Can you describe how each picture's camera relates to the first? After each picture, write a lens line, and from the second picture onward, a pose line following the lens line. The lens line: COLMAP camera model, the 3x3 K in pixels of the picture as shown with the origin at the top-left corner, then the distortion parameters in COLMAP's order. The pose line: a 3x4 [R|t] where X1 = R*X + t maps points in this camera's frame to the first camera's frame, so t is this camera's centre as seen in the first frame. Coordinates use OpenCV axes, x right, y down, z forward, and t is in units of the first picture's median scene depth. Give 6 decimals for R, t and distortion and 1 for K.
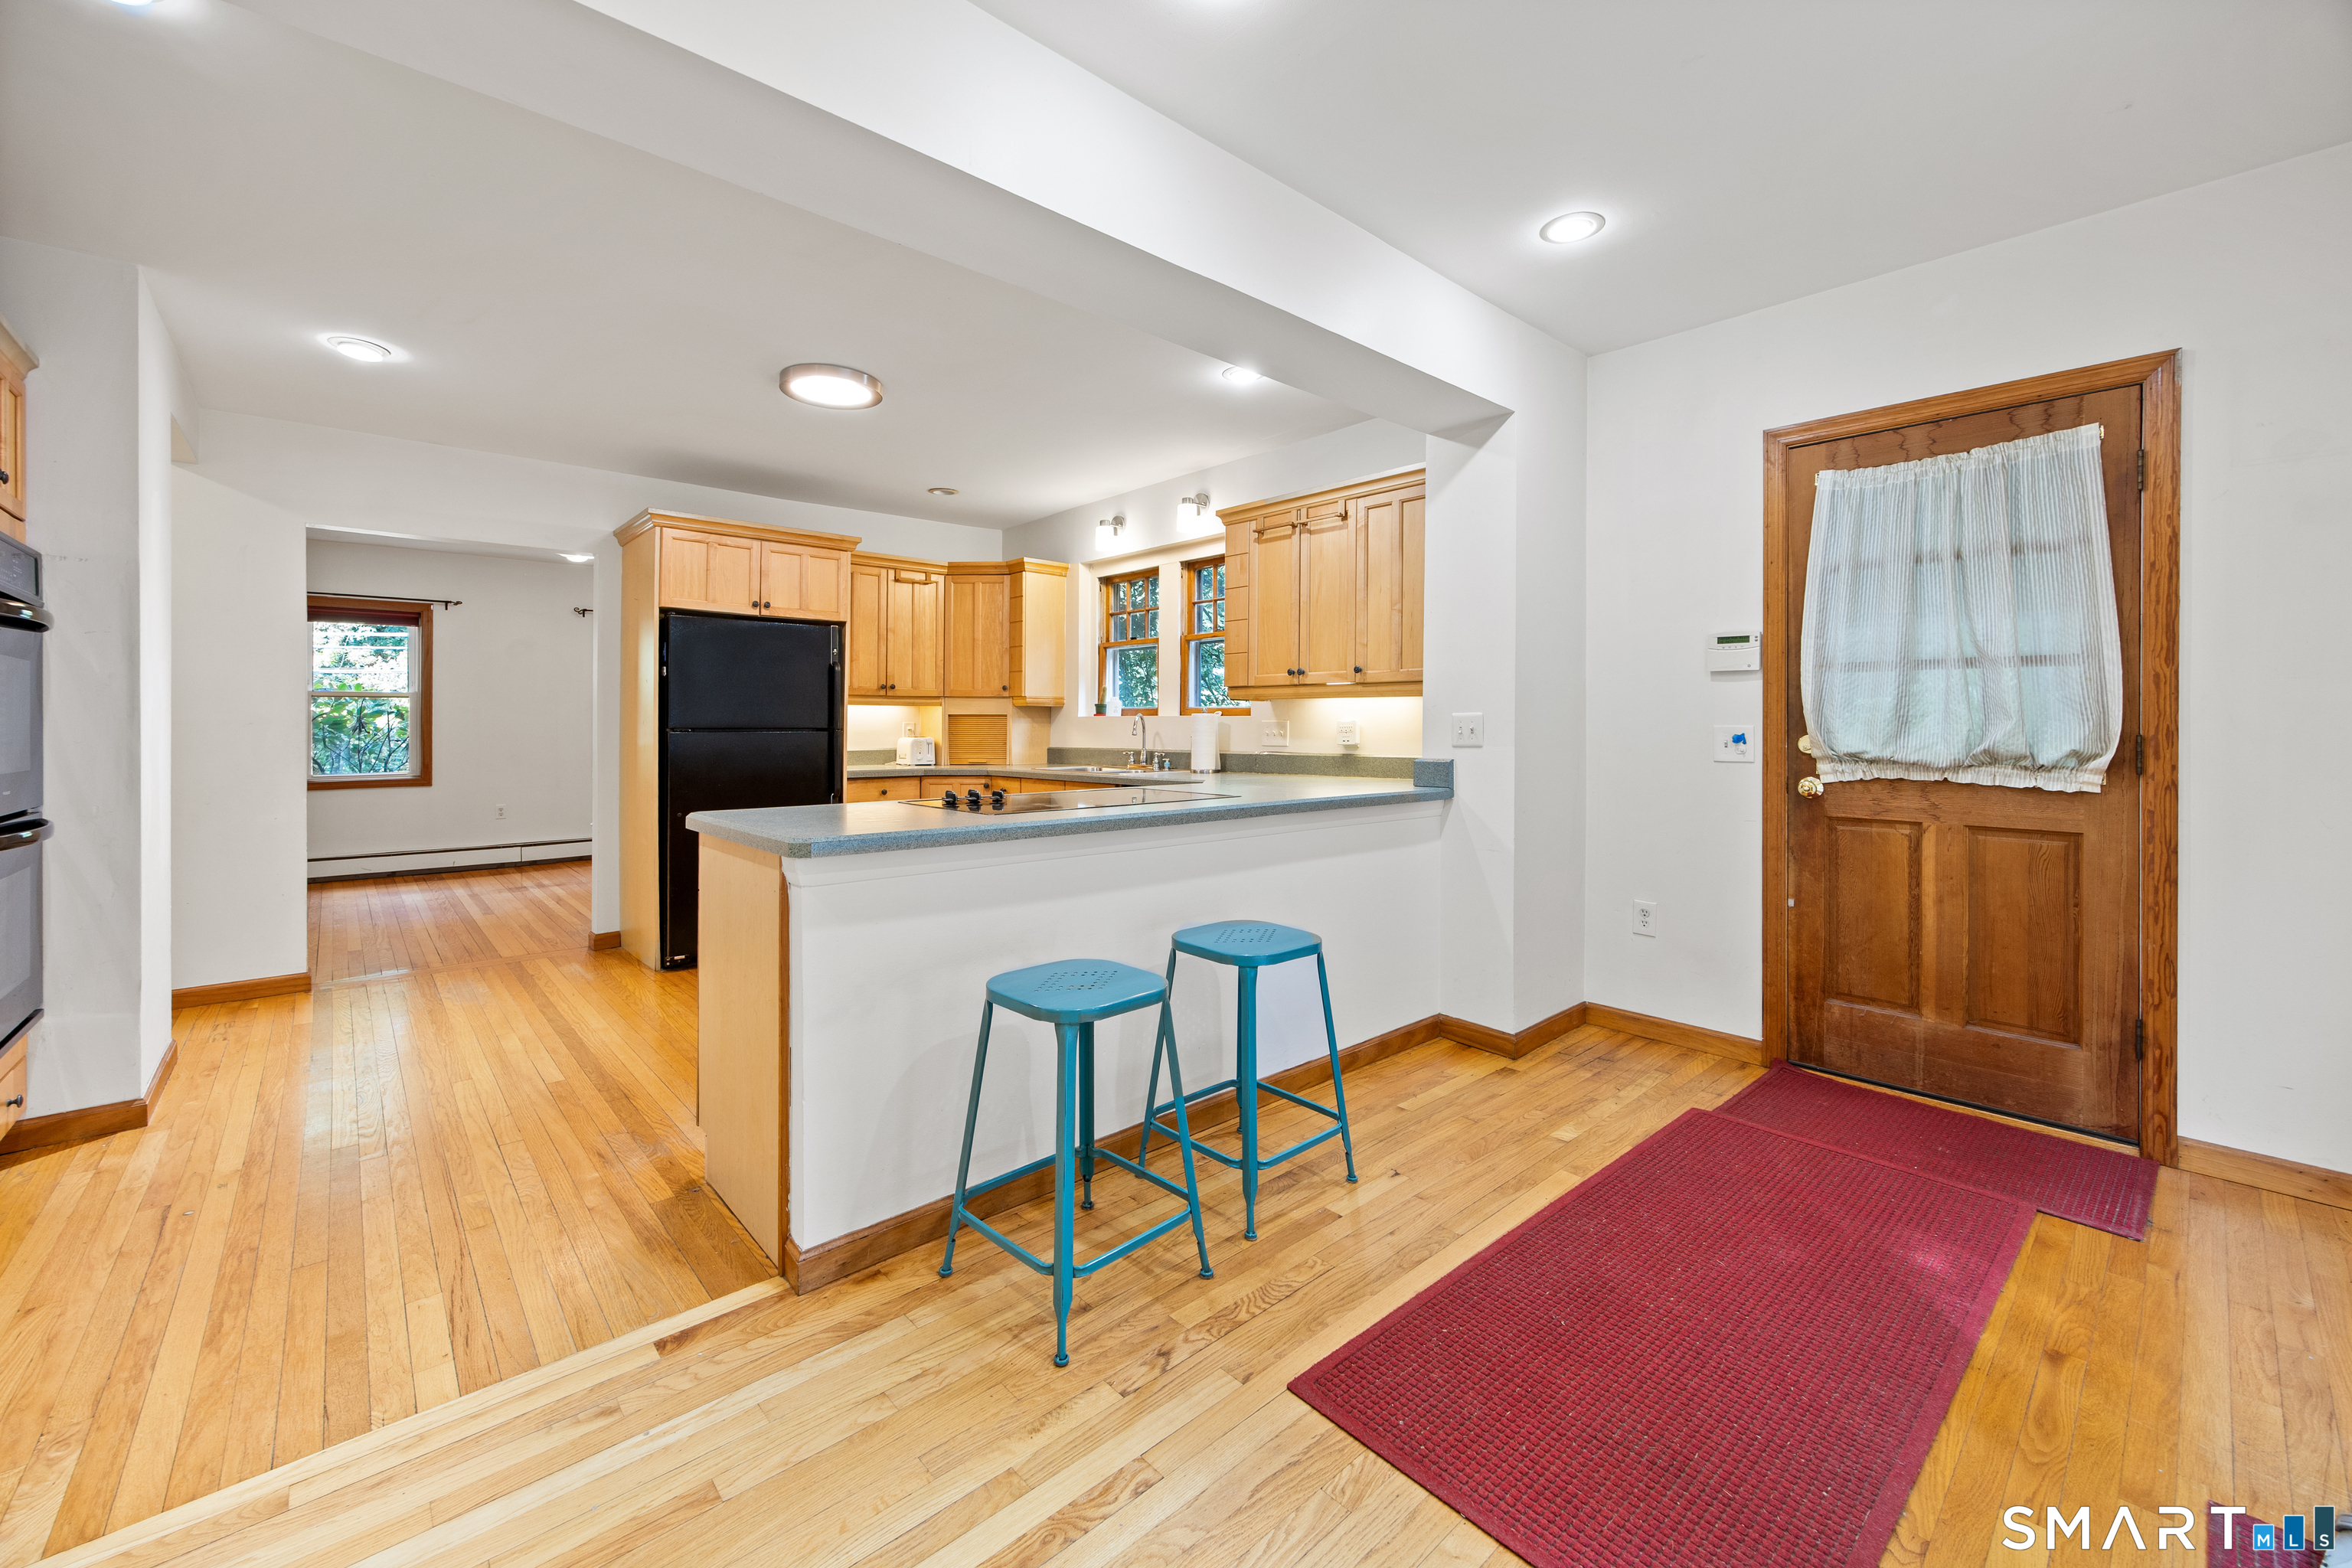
lens RADIAL K [[930.2, 0, 1169.3], [0, 930.2, 768.8], [0, 0, 1]] dist [0.000564, -0.000031]
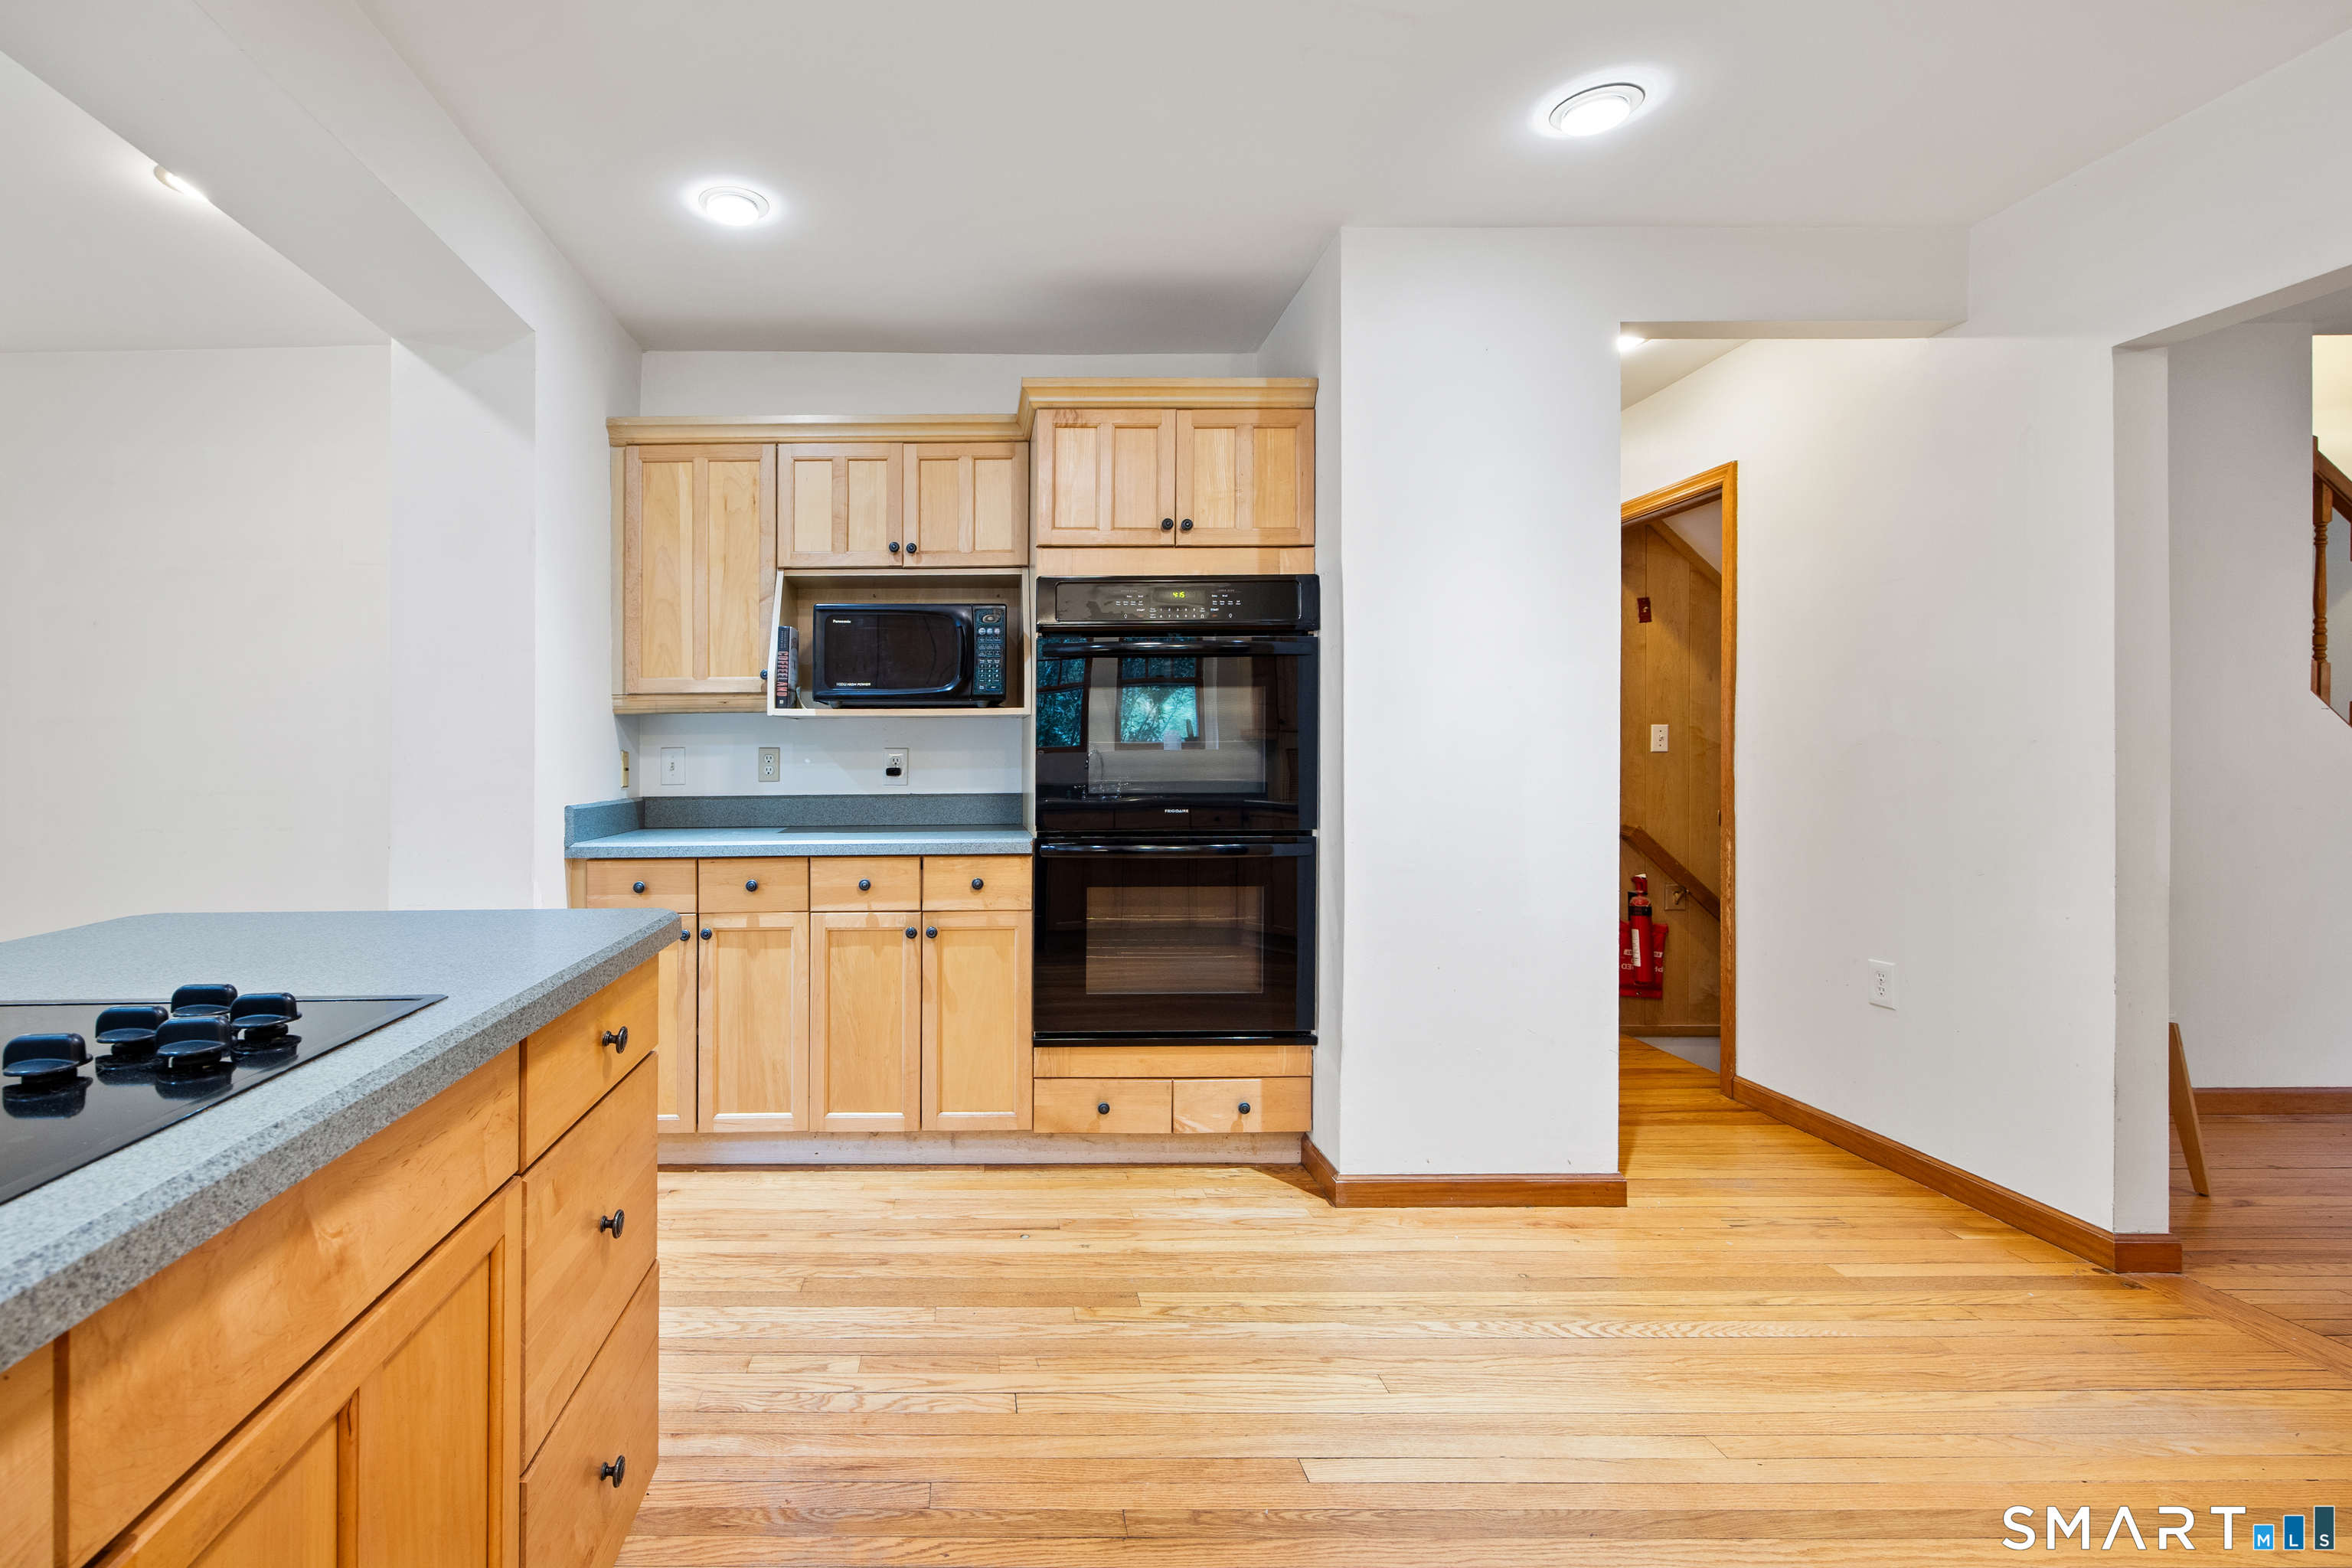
lens RADIAL K [[930.2, 0, 1169.3], [0, 930.2, 768.8], [0, 0, 1]] dist [0.000564, -0.000031]
pose [[-0.638463, -0.002231, -0.769649, -0.218917], [-0.003959, 0.999992, 0.000385, -0.080146], [0.769642, 0.003293, -0.638467, 1.459614]]
